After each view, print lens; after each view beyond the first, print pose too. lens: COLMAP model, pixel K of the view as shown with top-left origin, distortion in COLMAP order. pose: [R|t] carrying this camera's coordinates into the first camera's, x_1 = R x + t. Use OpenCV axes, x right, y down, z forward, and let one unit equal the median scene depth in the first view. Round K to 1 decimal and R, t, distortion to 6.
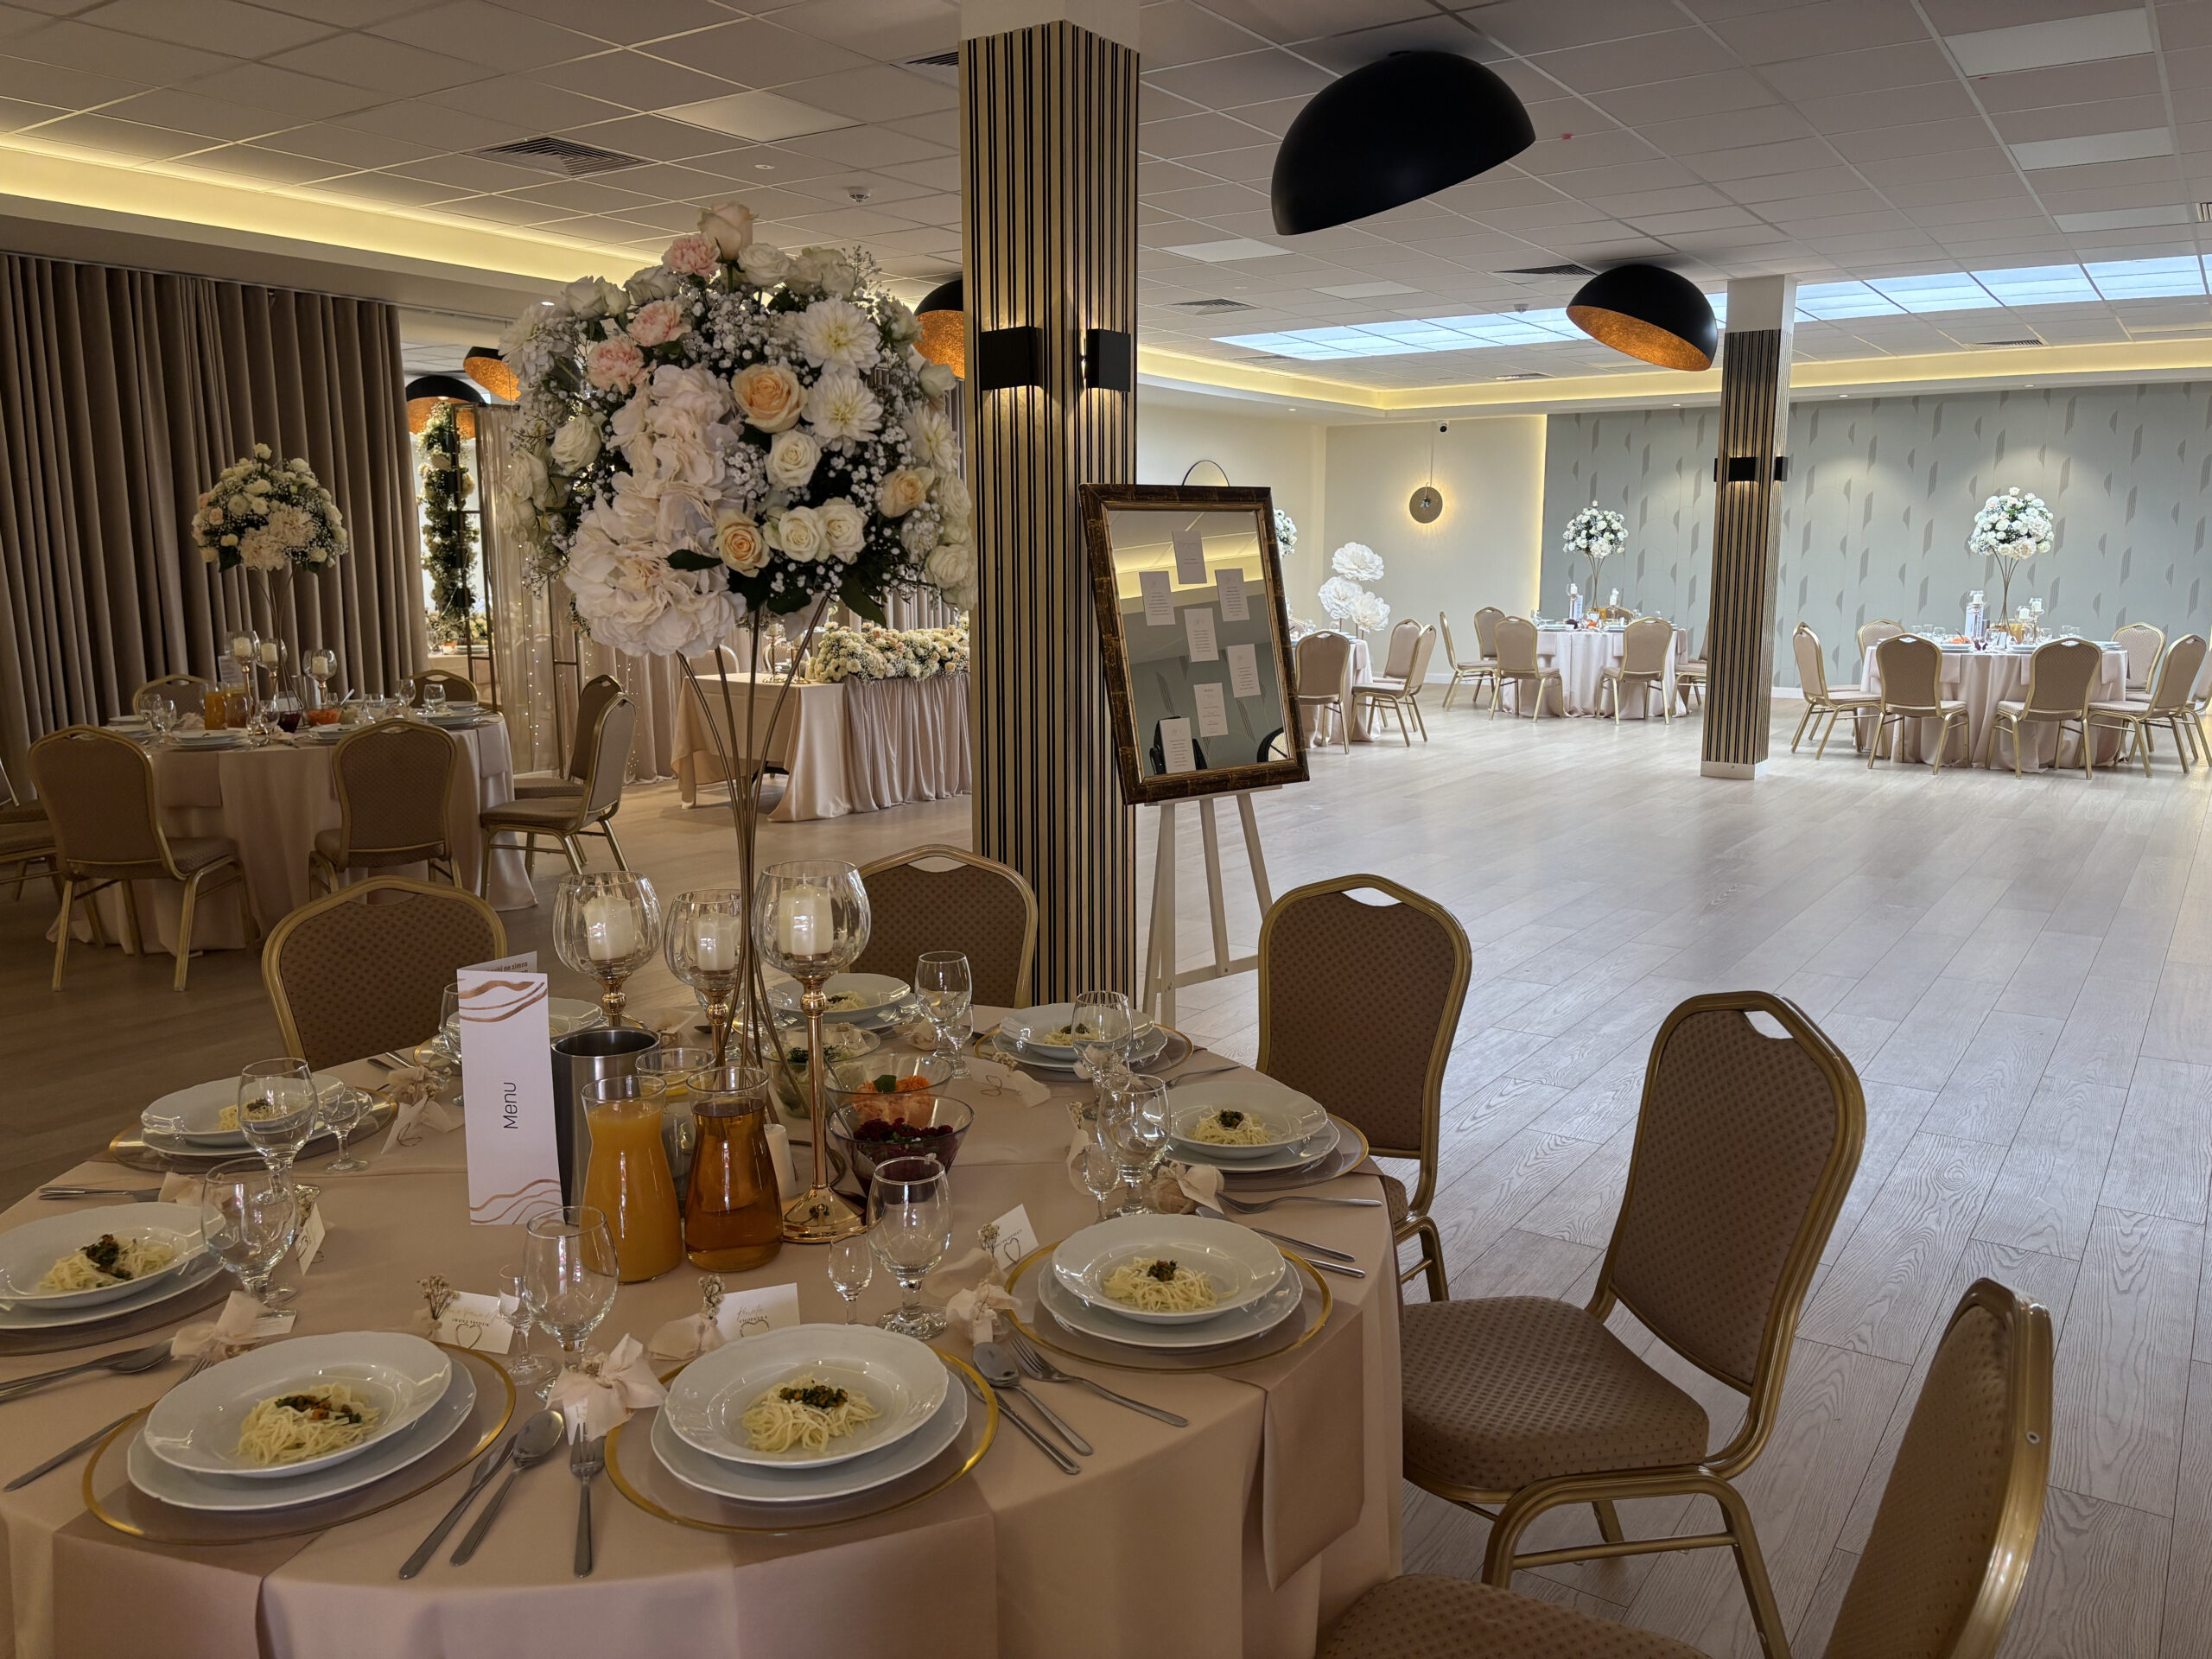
lens RADIAL K [[1665.8, 0, 1107.8], [0, 1665.8, 832.6], [0, 0, 1]] dist [0.021471, -0.013083]
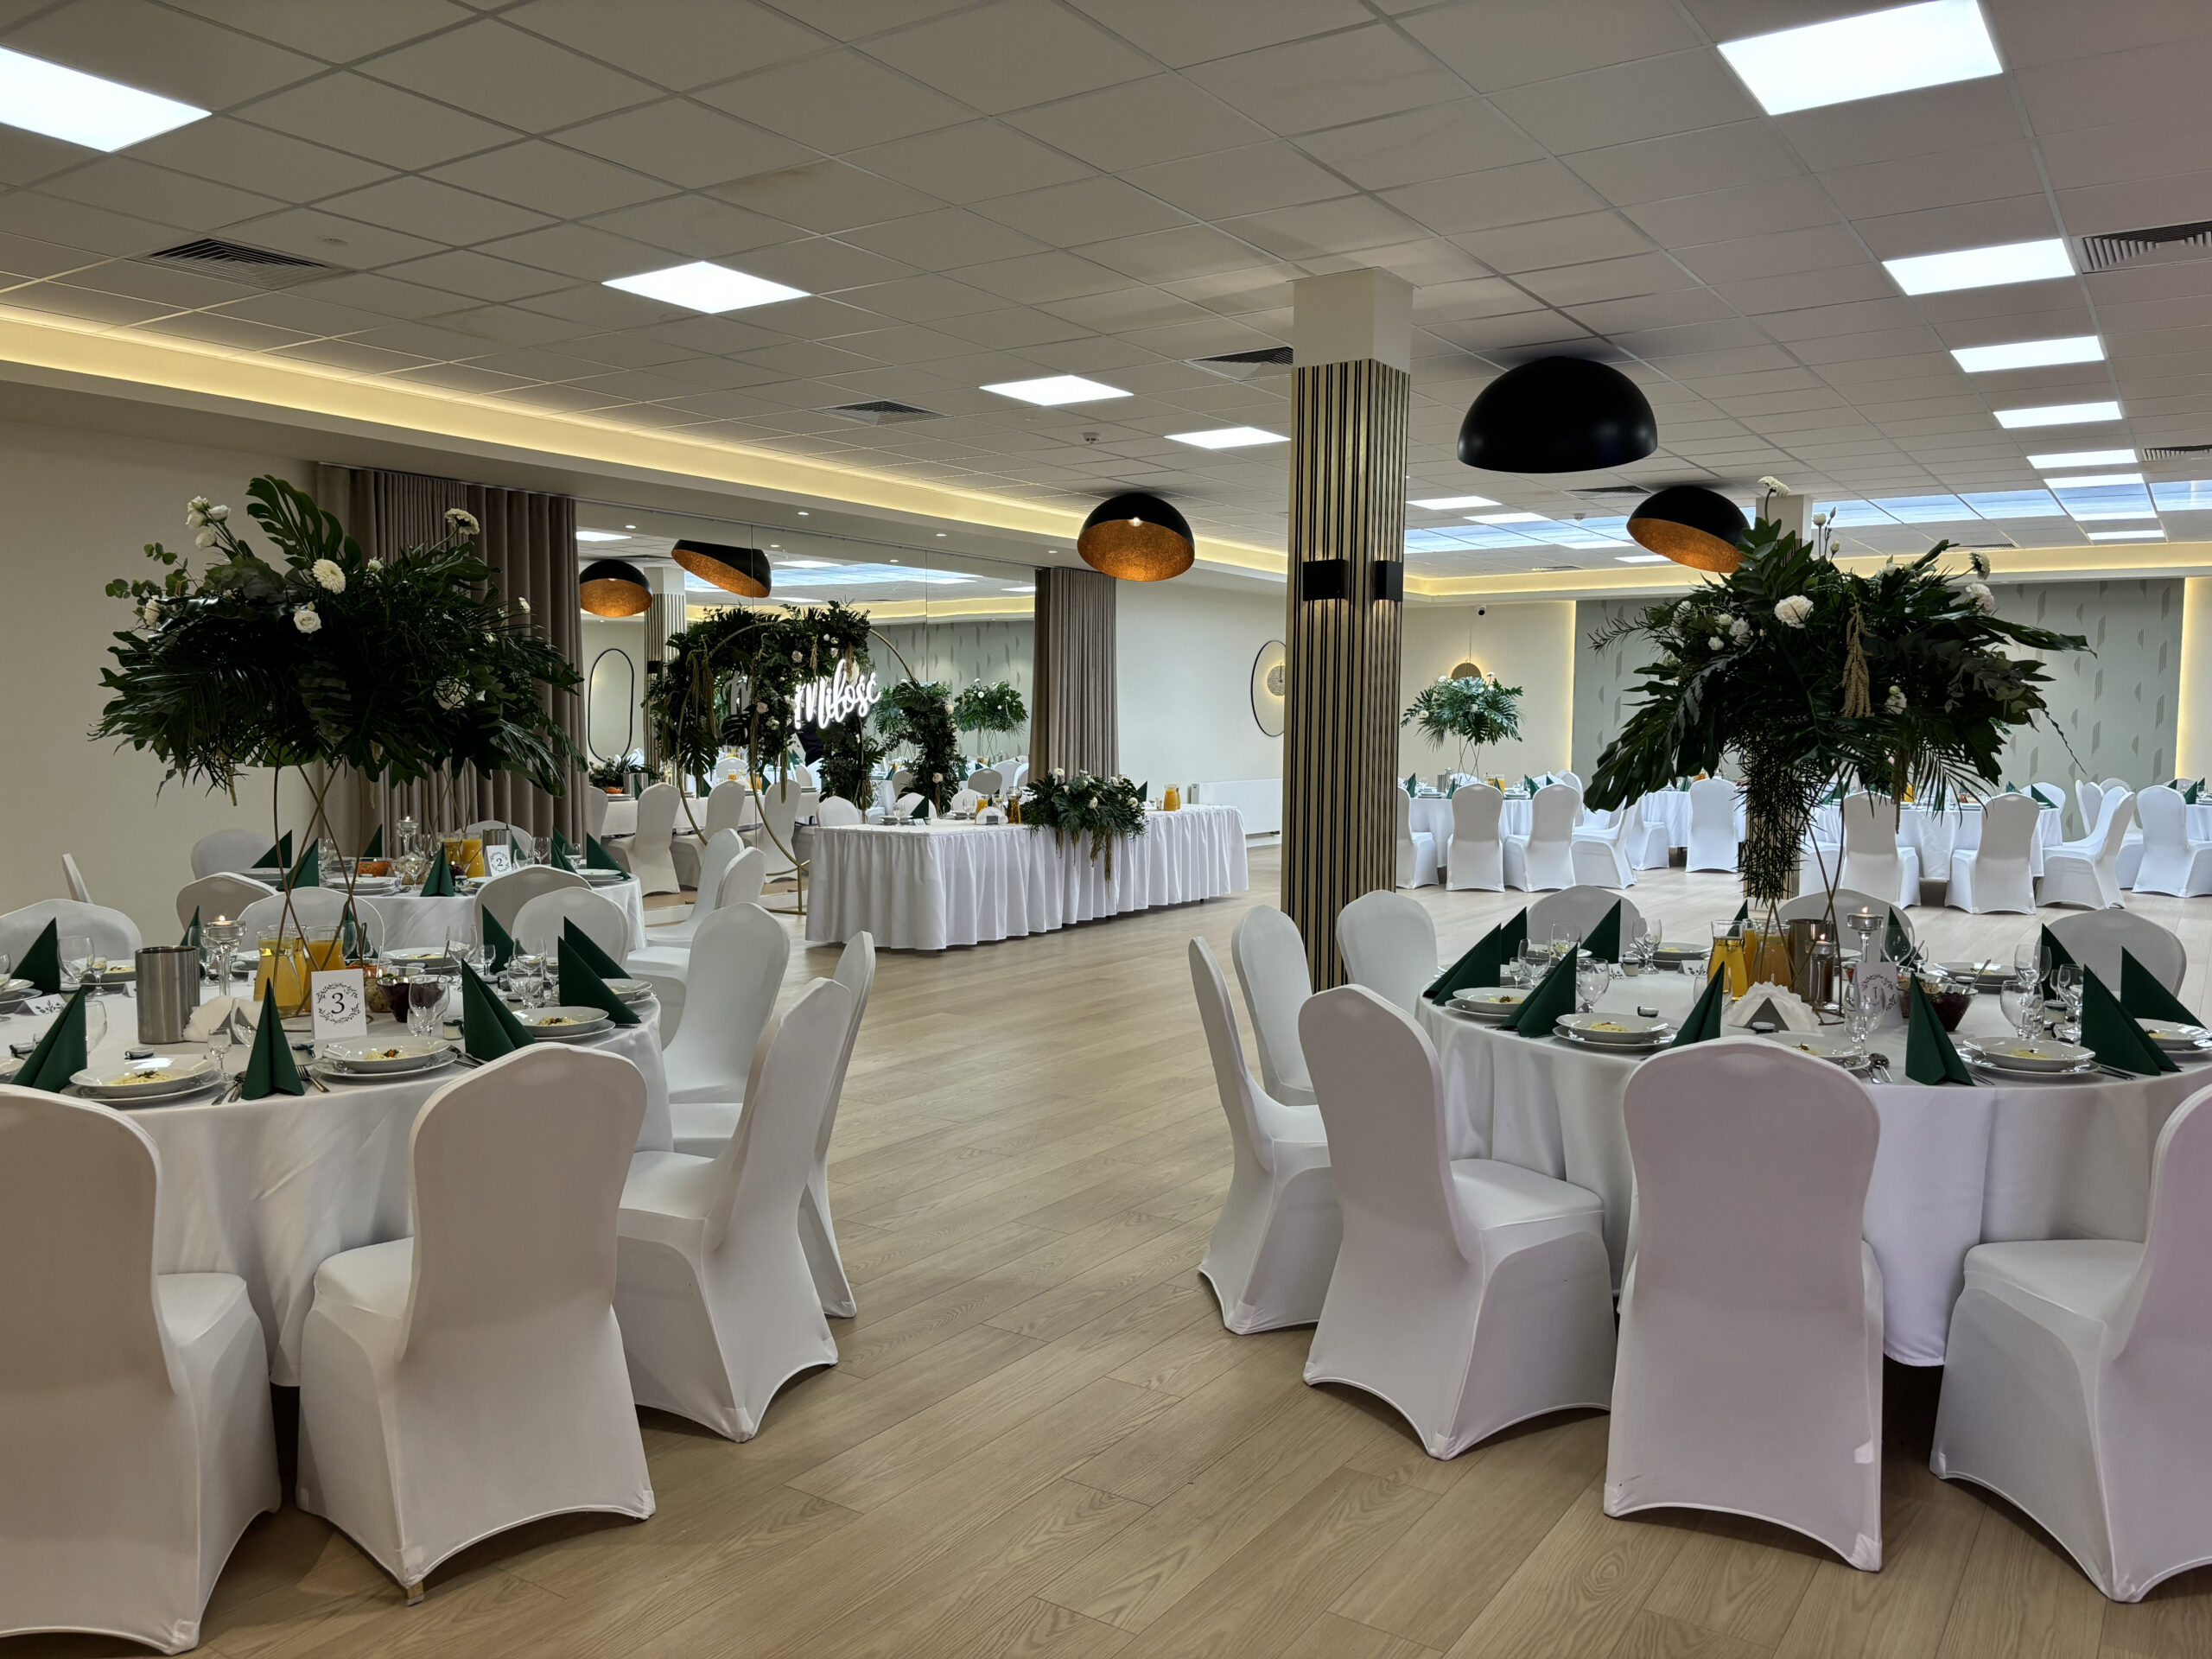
lens RADIAL K [[1665.8, 0, 1110.4], [0, 1665.8, 821.5], [0, 0, 1]] dist [0.021471, -0.013083]
pose [[0.999912, 0.006612, 0.011530, -0.112559], [-0.005349, 0.994319, -0.106309, 0.032497], [-0.012168, 0.106238, 0.994266, -0.173848]]
